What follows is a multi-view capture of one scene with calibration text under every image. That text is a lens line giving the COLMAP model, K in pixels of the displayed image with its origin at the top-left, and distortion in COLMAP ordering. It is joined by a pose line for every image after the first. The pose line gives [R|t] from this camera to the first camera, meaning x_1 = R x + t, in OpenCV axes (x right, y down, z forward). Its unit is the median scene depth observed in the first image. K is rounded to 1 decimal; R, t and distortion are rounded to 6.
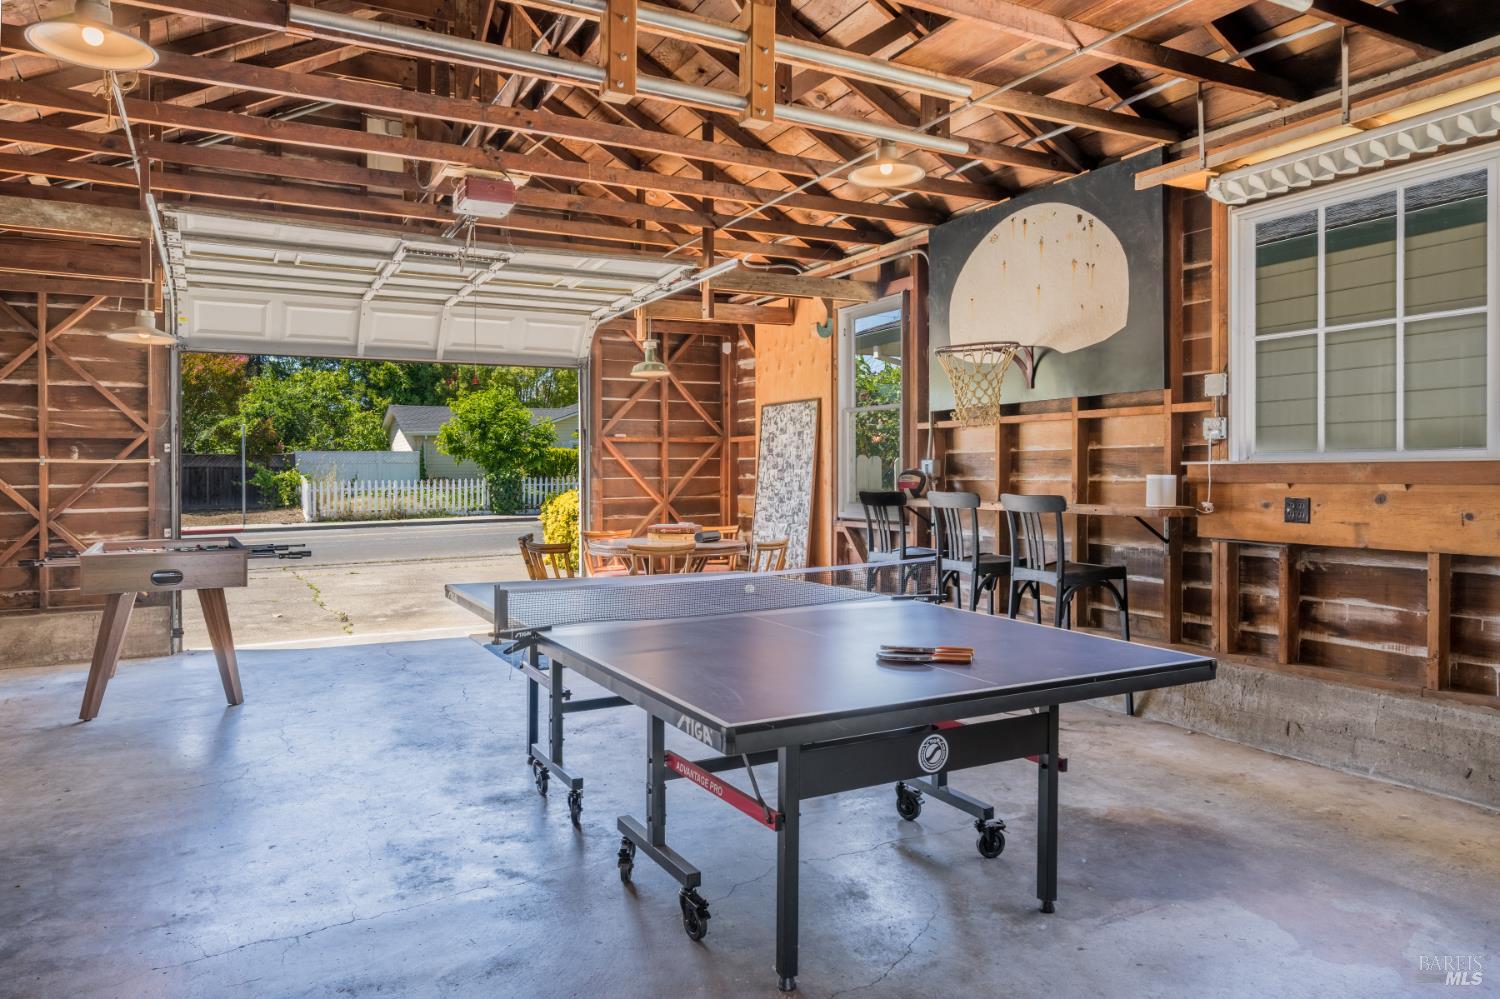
lens RADIAL K [[994.0, 0, 748.4], [0, 994.0, 484.9], [0, 0, 1]] dist [0.002532, 0.003820]
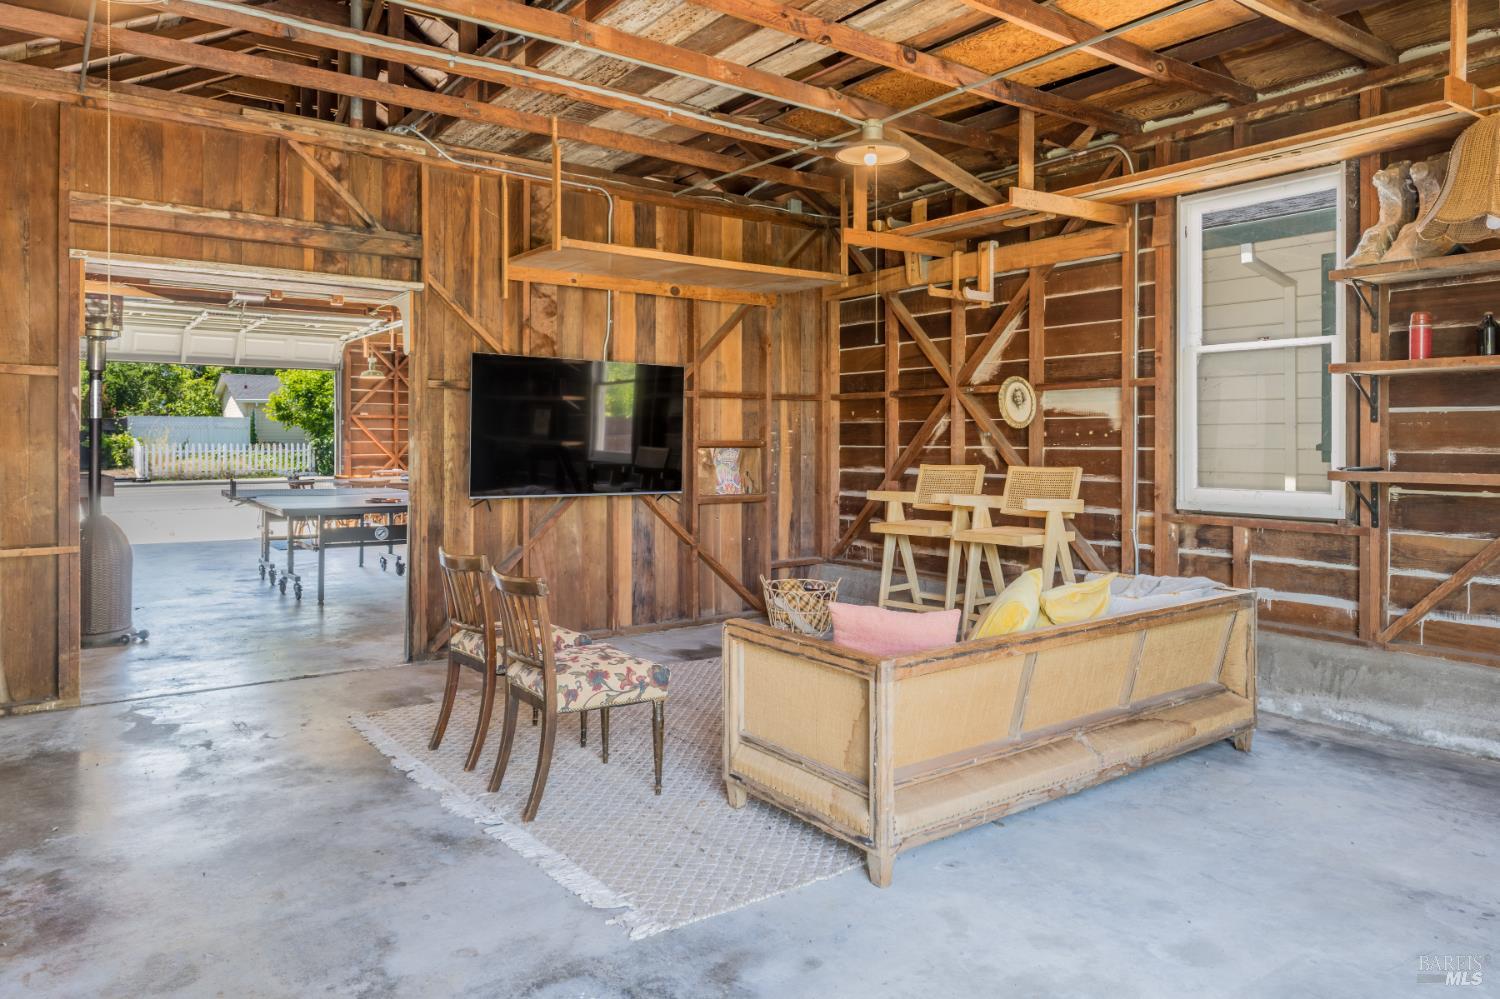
lens RADIAL K [[994.0, 0, 735.3], [0, 994.0, 462.9], [0, 0, 1]] dist [0.002532, 0.003820]
pose [[0.992162, 0.008250, 0.124682, 0.067603], [-0.009330, 0.999924, 0.008079, 0.002239], [-0.124606, -0.009179, 0.992164, -0.161652]]
